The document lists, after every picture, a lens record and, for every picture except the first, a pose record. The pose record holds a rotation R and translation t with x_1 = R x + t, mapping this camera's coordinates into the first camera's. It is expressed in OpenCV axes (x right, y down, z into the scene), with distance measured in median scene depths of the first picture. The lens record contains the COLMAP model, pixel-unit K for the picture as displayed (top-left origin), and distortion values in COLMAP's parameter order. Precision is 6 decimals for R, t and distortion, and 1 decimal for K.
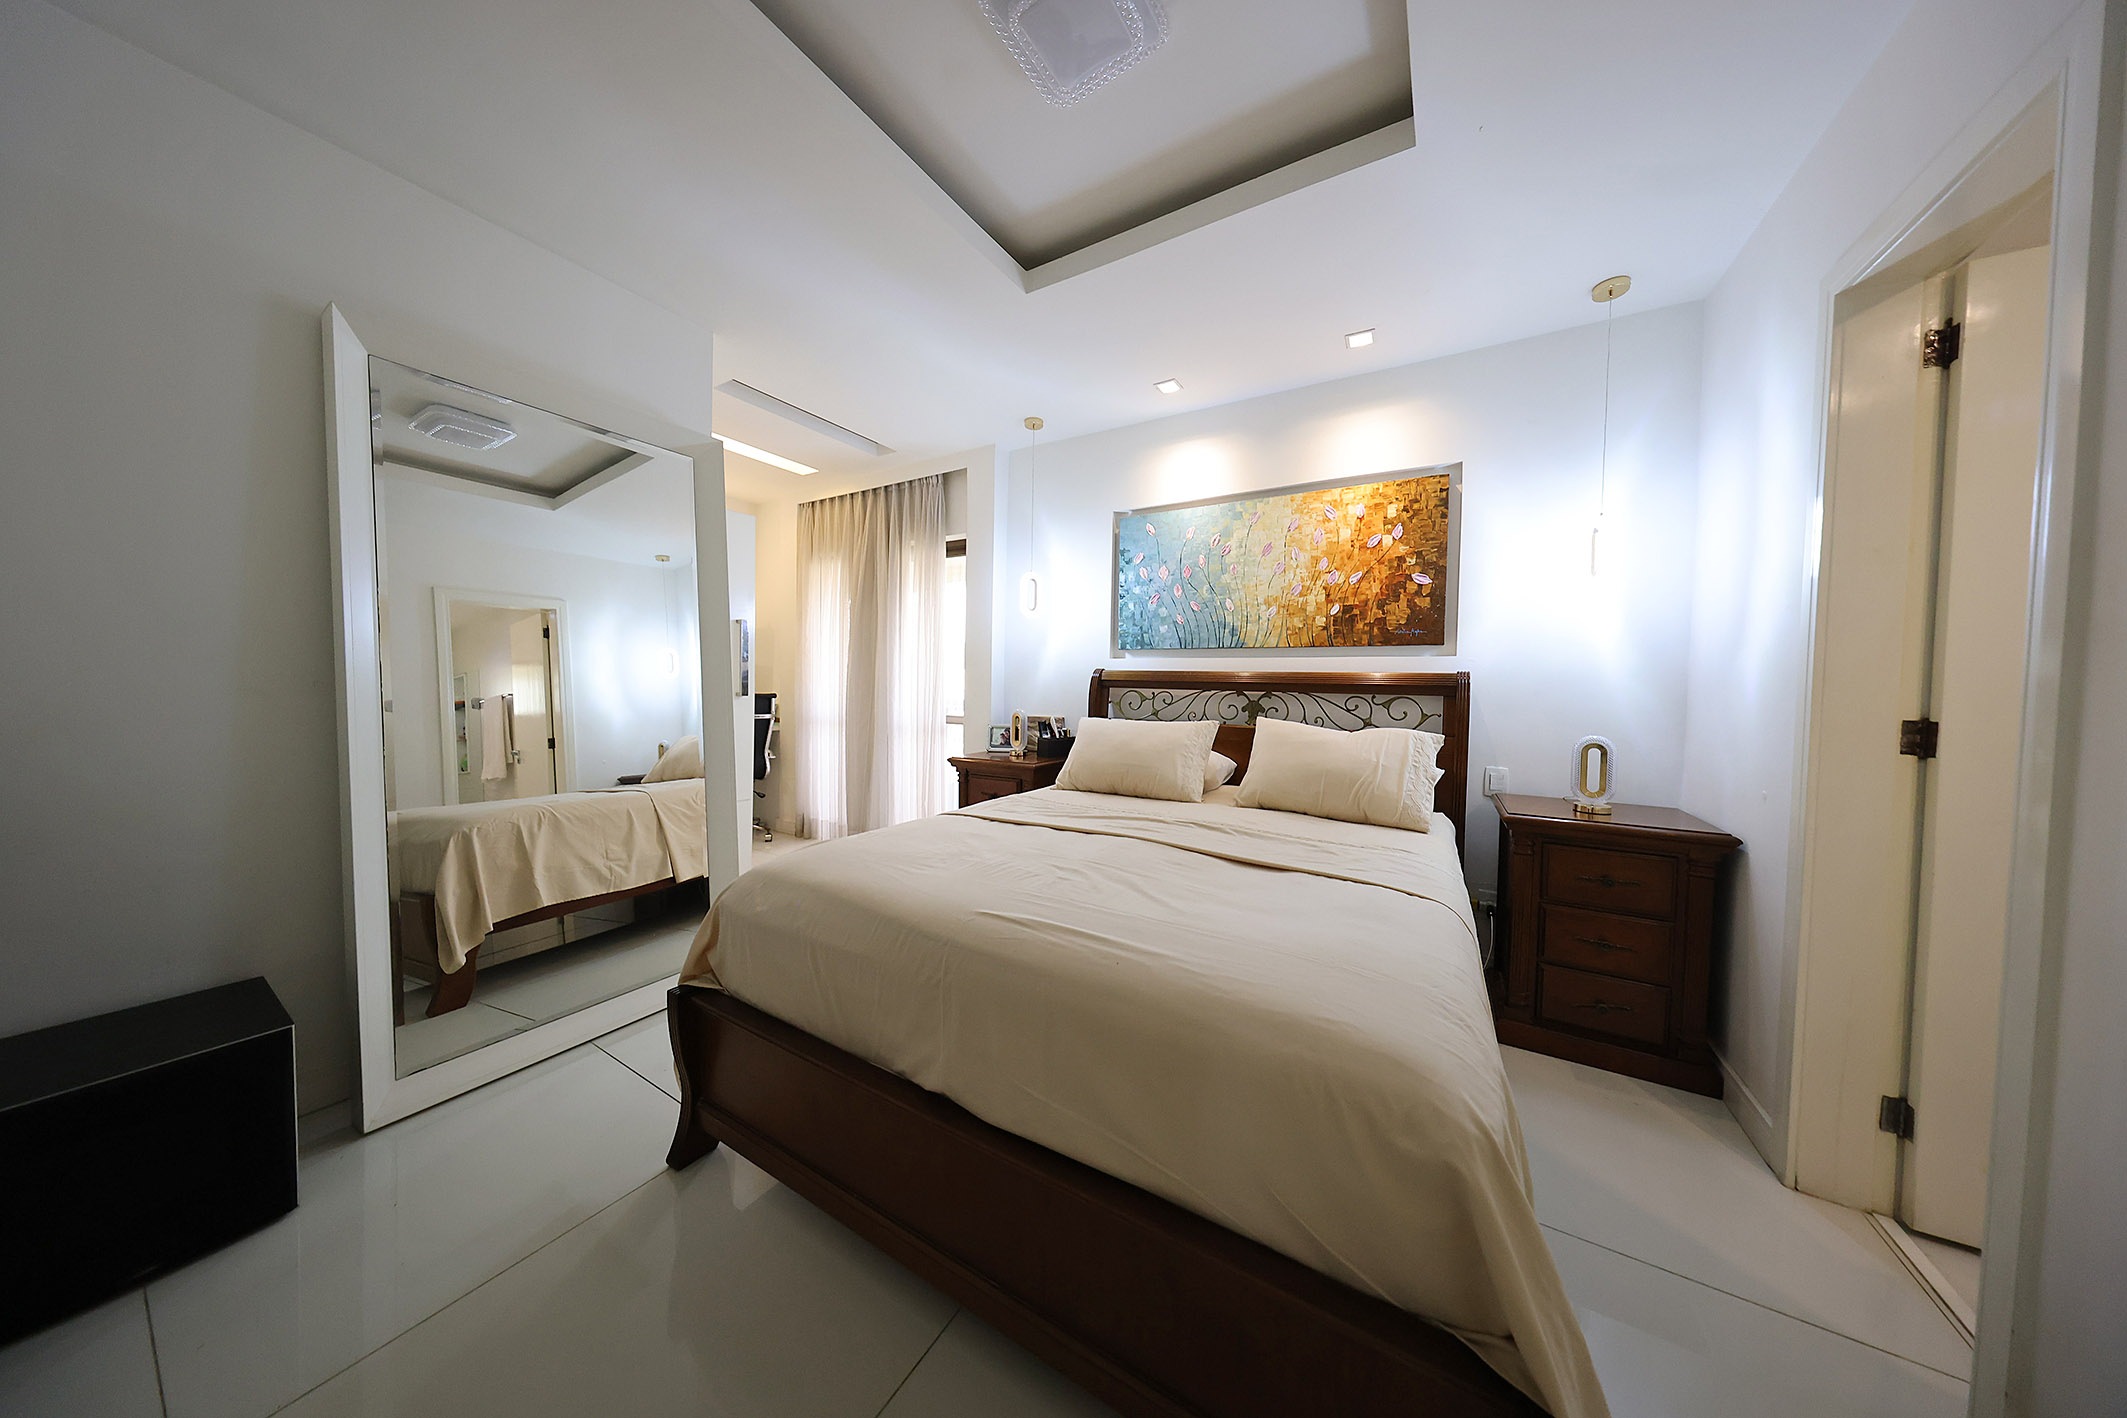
lens RADIAL K [[614.1, 0, 1072.1], [0, 614.1, 704.8], [0, 0, 1]] dist [0.000770, 0.000106]
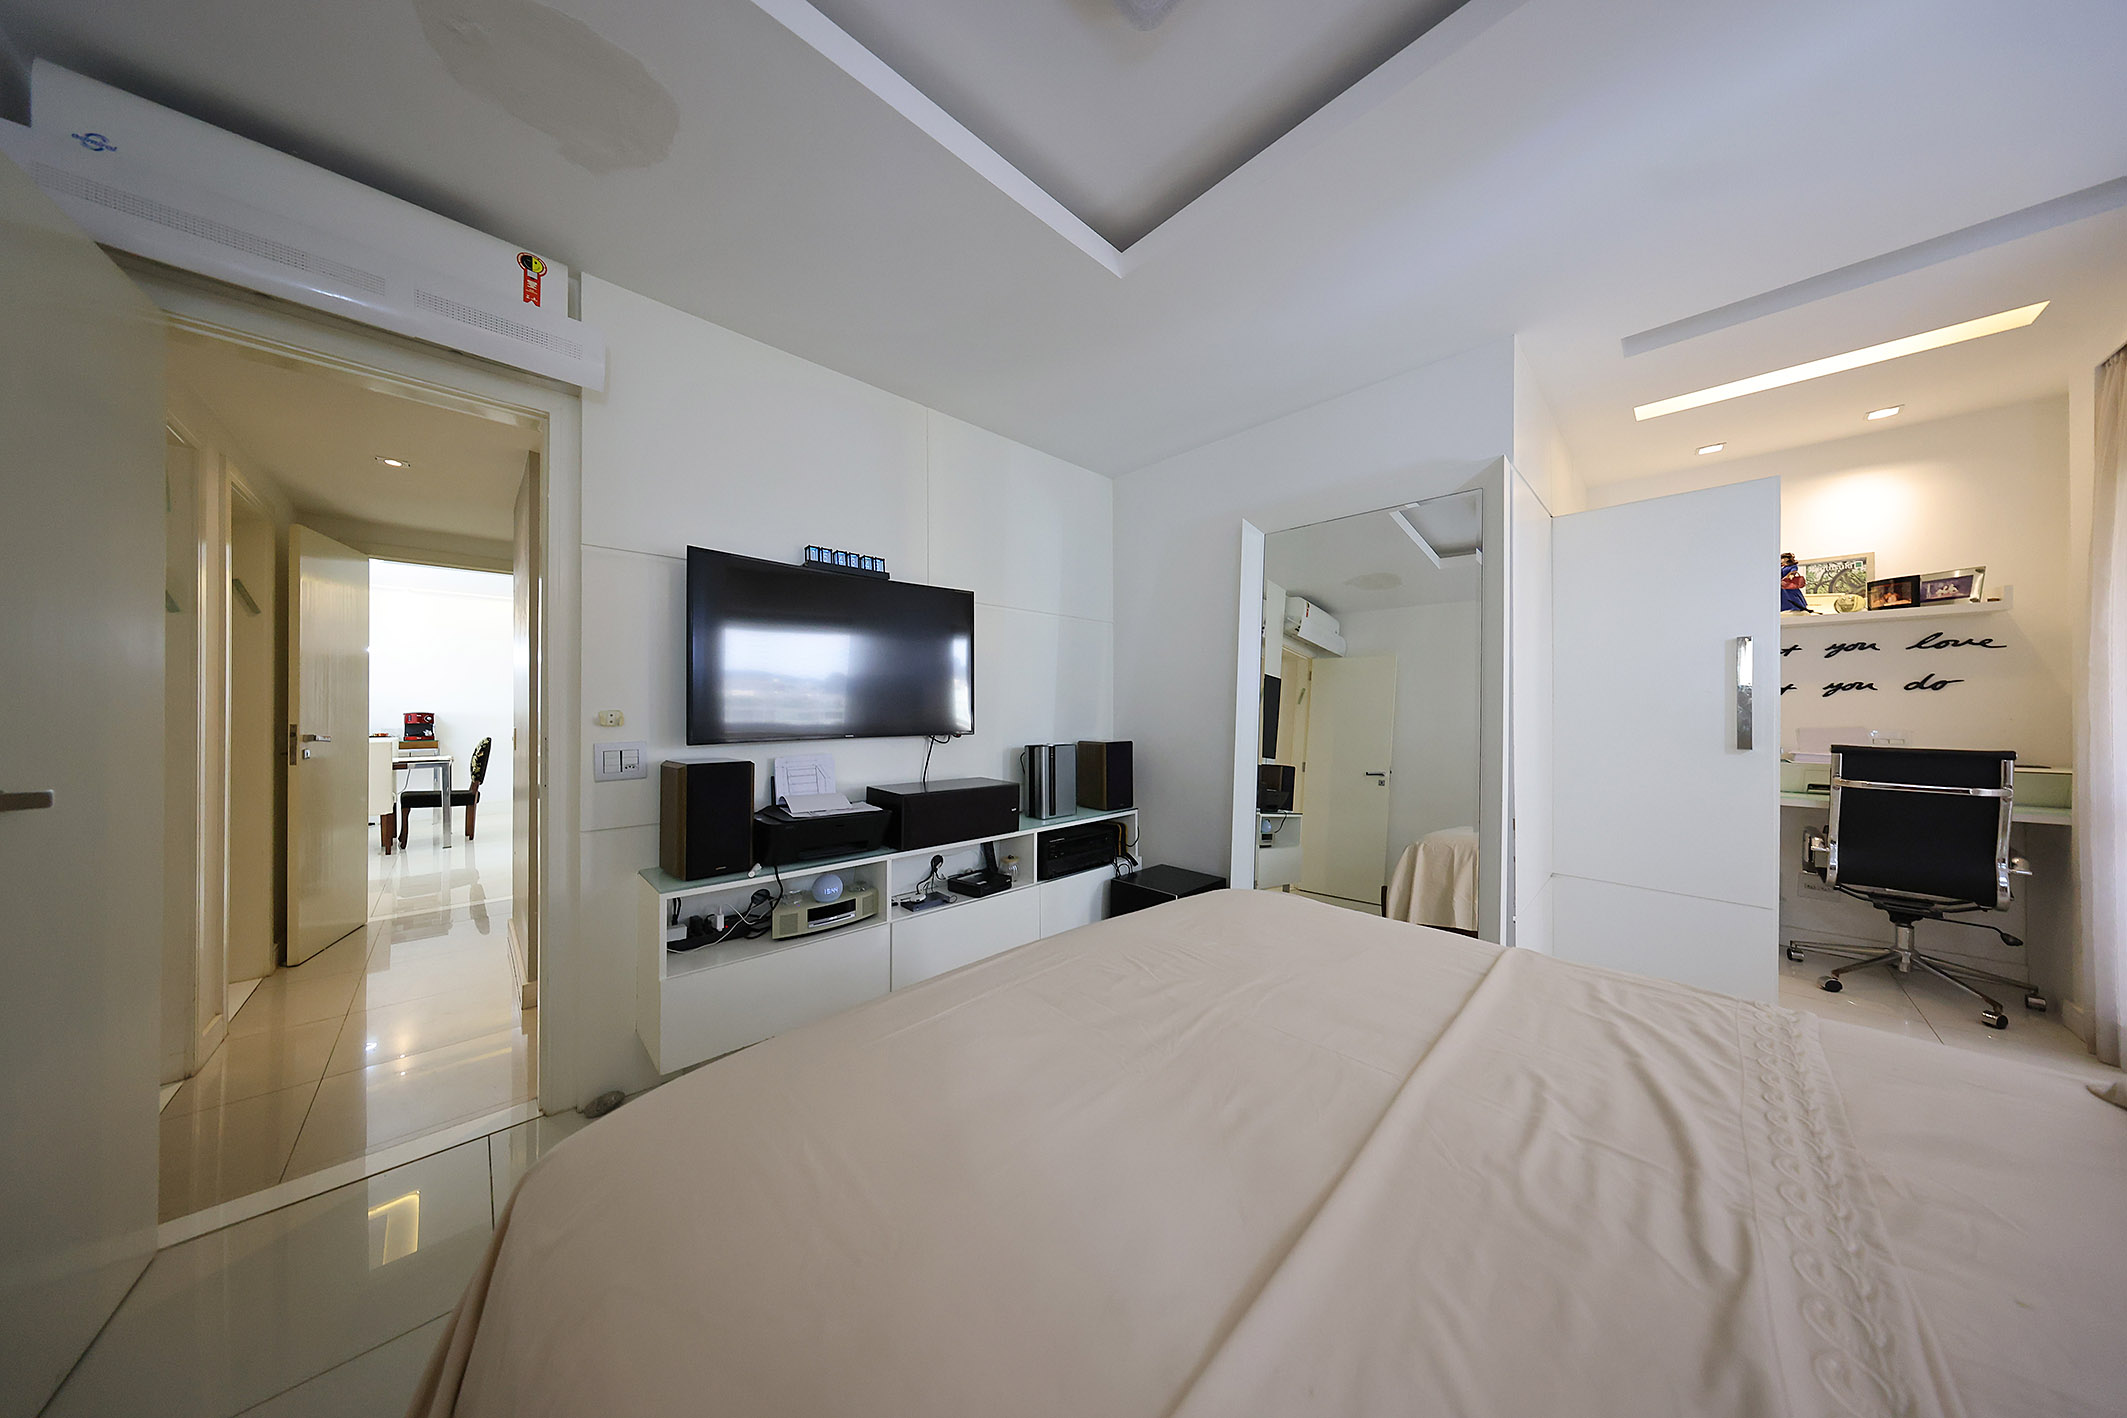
lens RADIAL K [[614.1, 0, 1072.1], [0, 614.1, 704.8], [0, 0, 1]] dist [0.000770, 0.000106]
pose [[-0.258410, -0.022341, -0.965777, 0.336923], [-0.038383, 0.999181, -0.012843, -0.028596], [0.965272, 0.033751, -0.259056, 0.490353]]
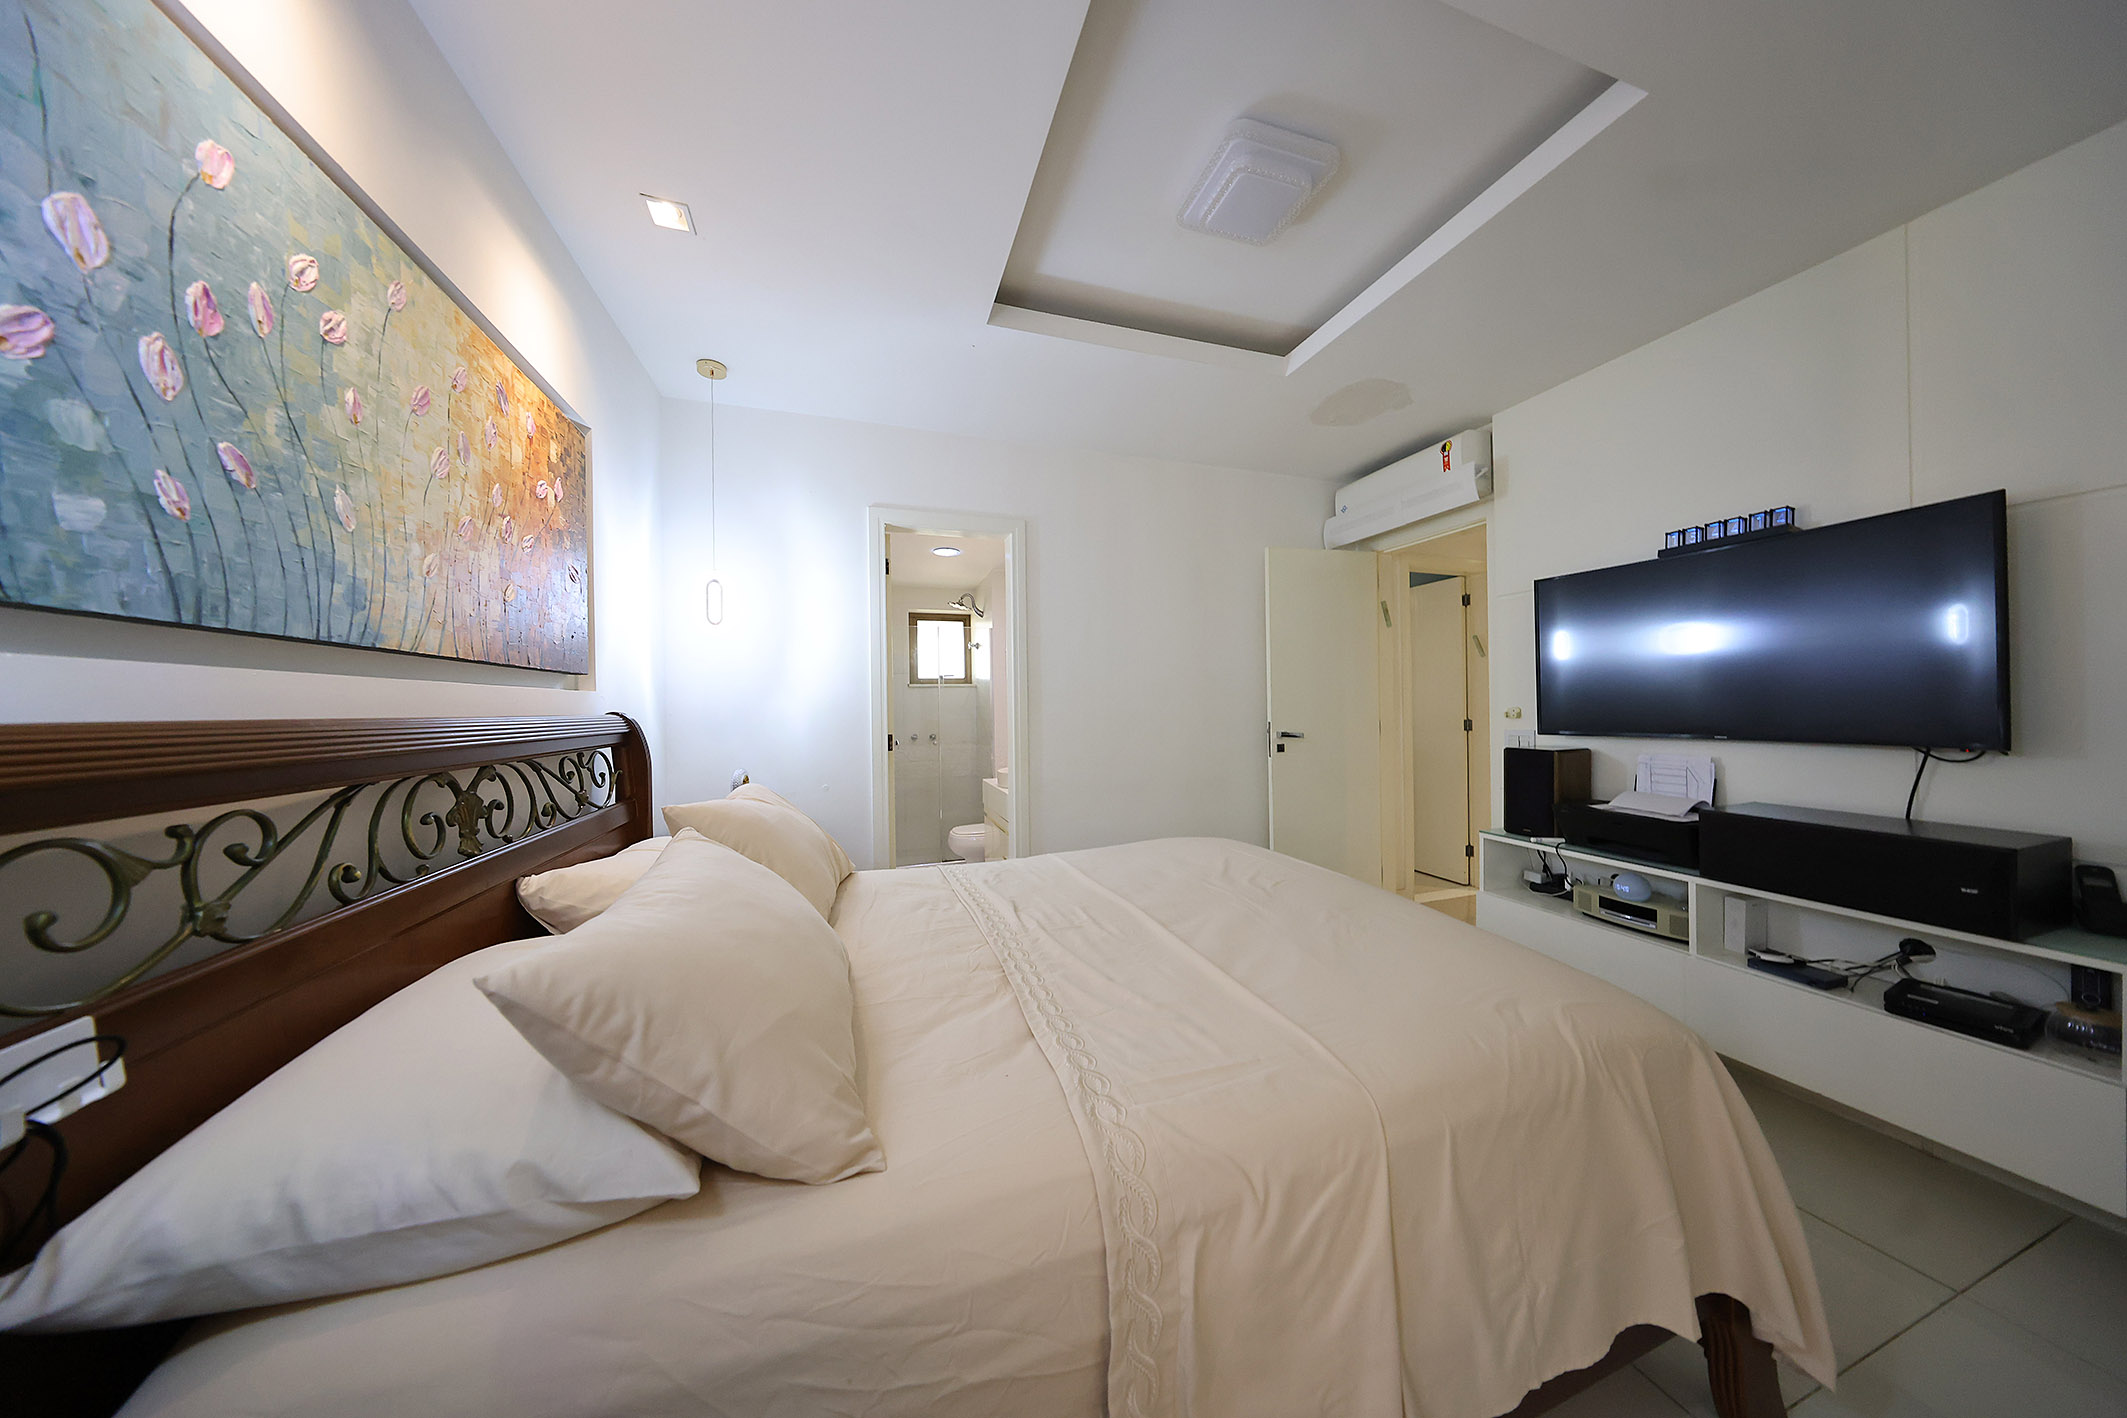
lens RADIAL K [[614.1, 0, 1072.1], [0, 614.1, 704.8], [0, 0, 1]] dist [0.000770, 0.000106]
pose [[-0.762039, -0.005415, 0.647509, -0.232189], [0.022410, 0.999145, 0.034729, -0.061875], [-0.647143, 0.040975, -0.761266, 0.971058]]
